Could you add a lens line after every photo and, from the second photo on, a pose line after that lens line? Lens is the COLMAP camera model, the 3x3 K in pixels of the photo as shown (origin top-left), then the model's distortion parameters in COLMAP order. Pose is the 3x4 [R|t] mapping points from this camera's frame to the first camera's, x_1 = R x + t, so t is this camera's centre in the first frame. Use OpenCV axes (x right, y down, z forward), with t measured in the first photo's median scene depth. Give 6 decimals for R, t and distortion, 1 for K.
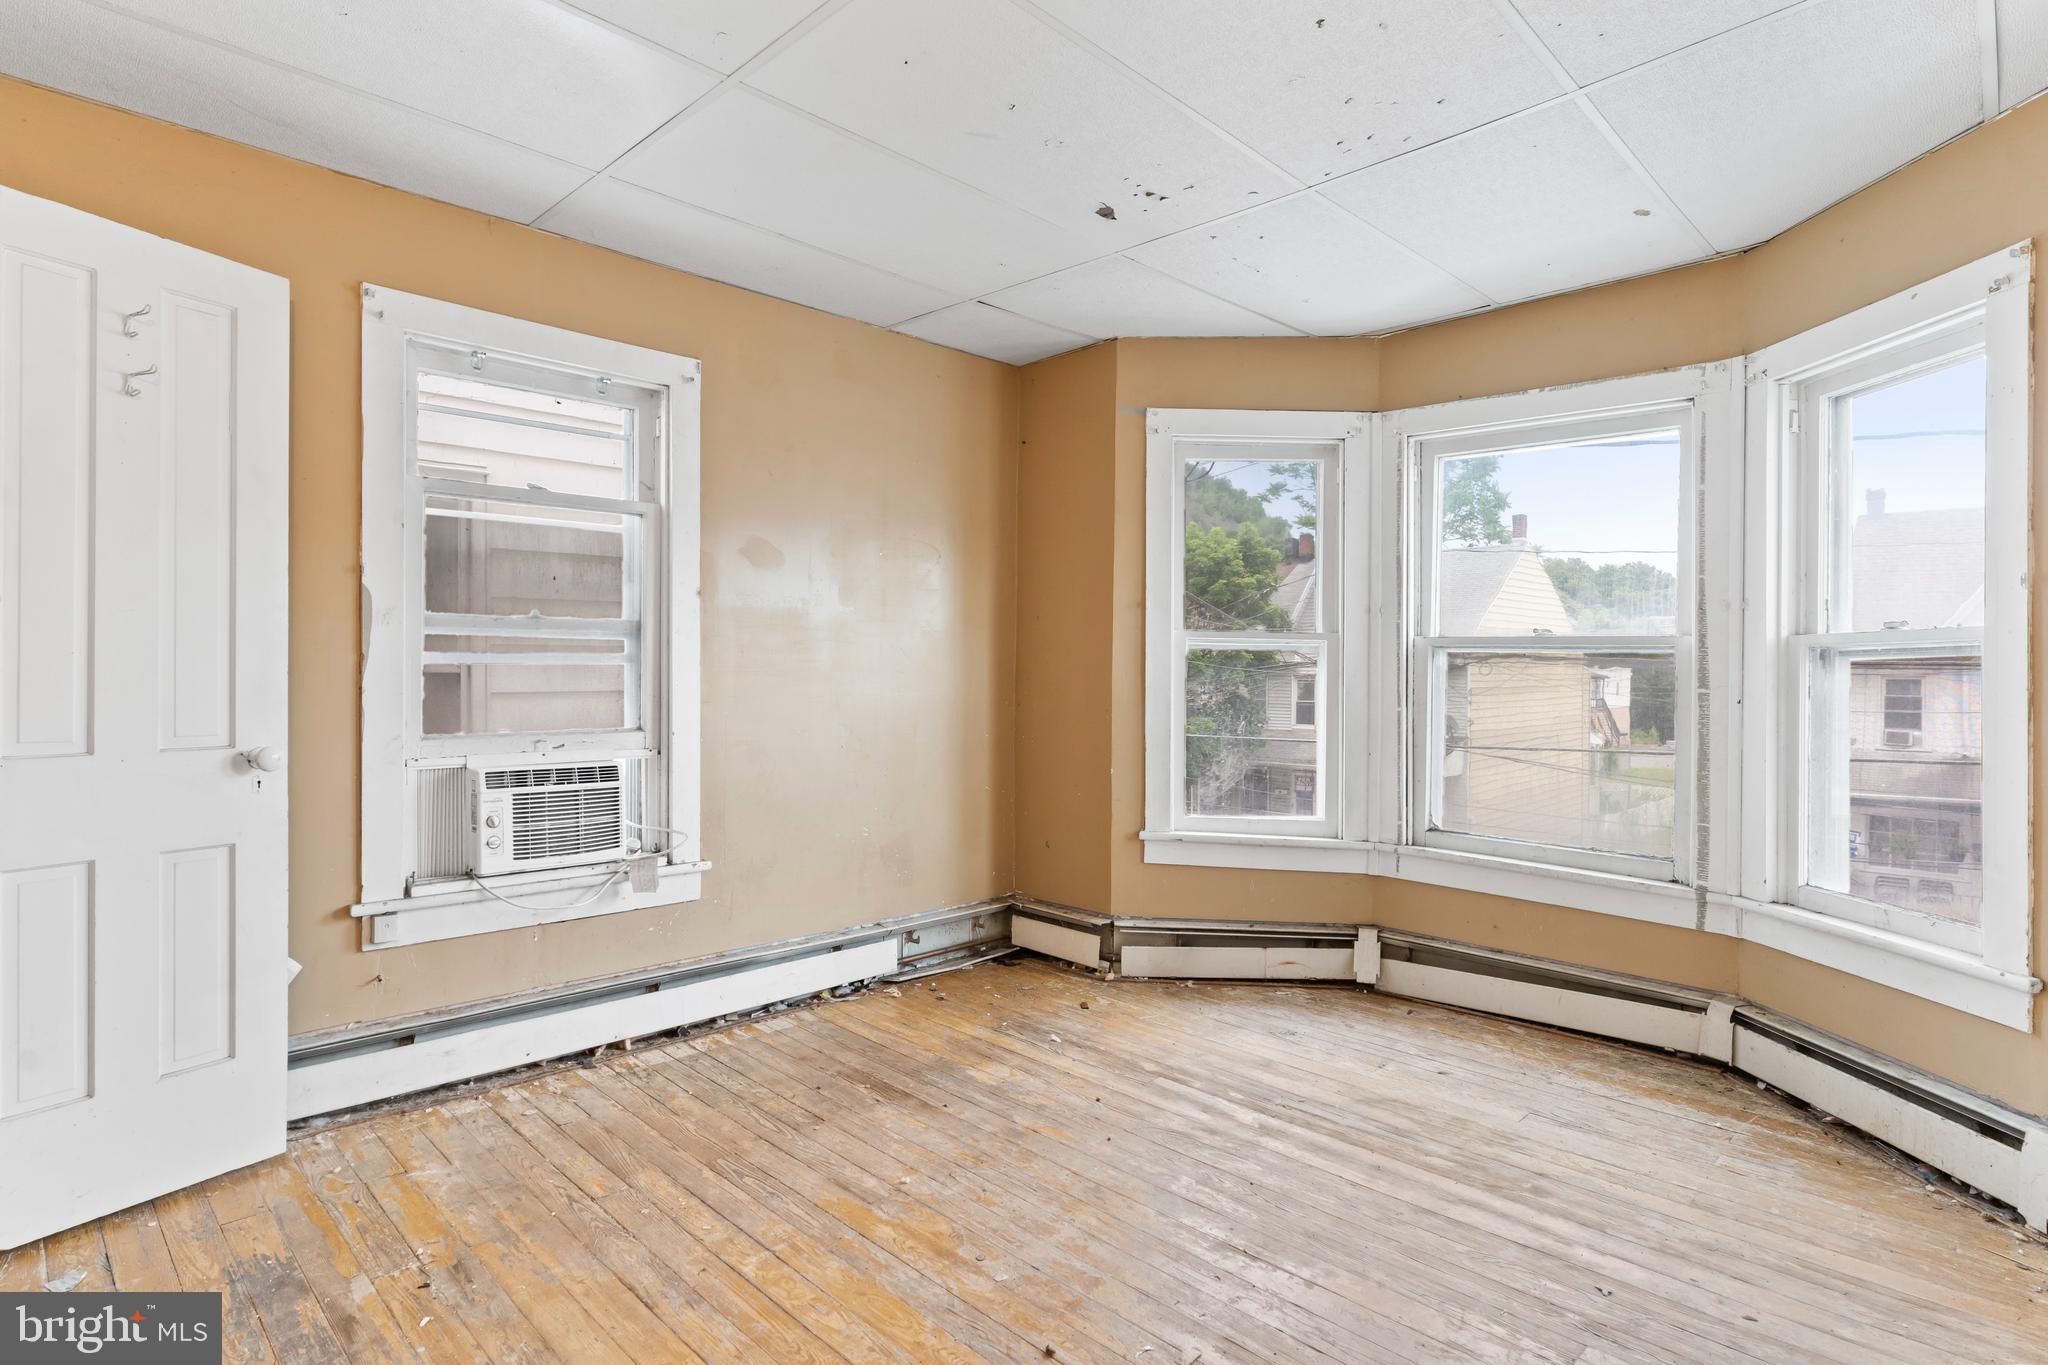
lens RADIAL K [[1069.5, 0, 1019.1], [0, 1069.5, 671.2], [0, 0, 1]] dist [-0.008022, 0.004981]
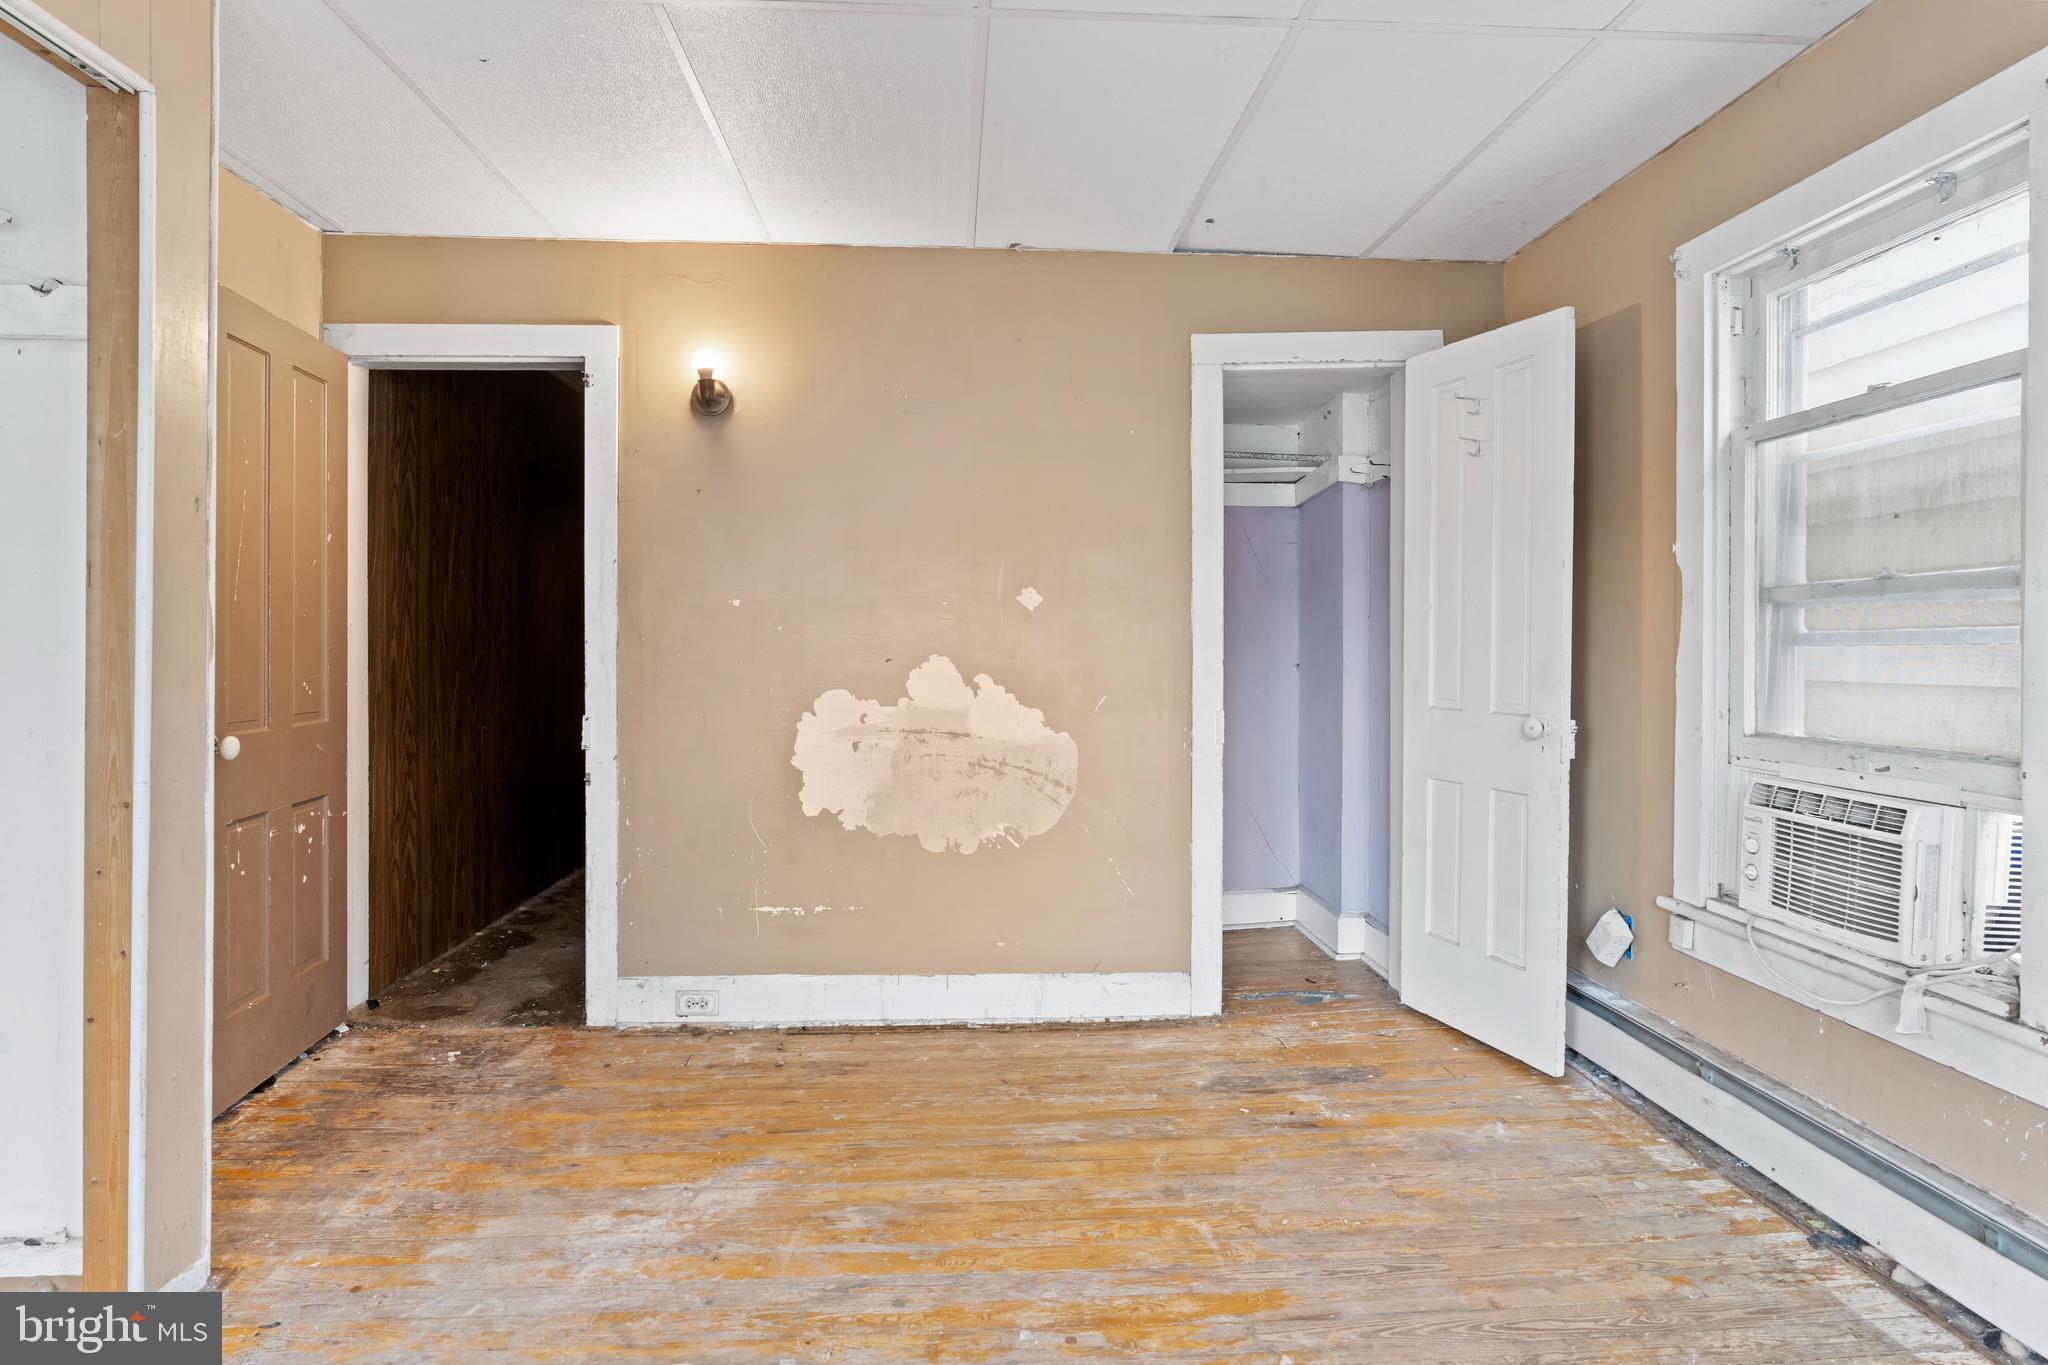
lens RADIAL K [[1069.5, 0, 1014.5], [0, 1069.5, 665.2], [0, 0, 1]] dist [-0.008022, 0.004981]
pose [[-0.678958, 0.003011, -0.734171, 0.451410], [-0.003703, 0.999965, 0.007526, 0.003148], [0.734168, 0.007828, -0.678923, 1.124769]]
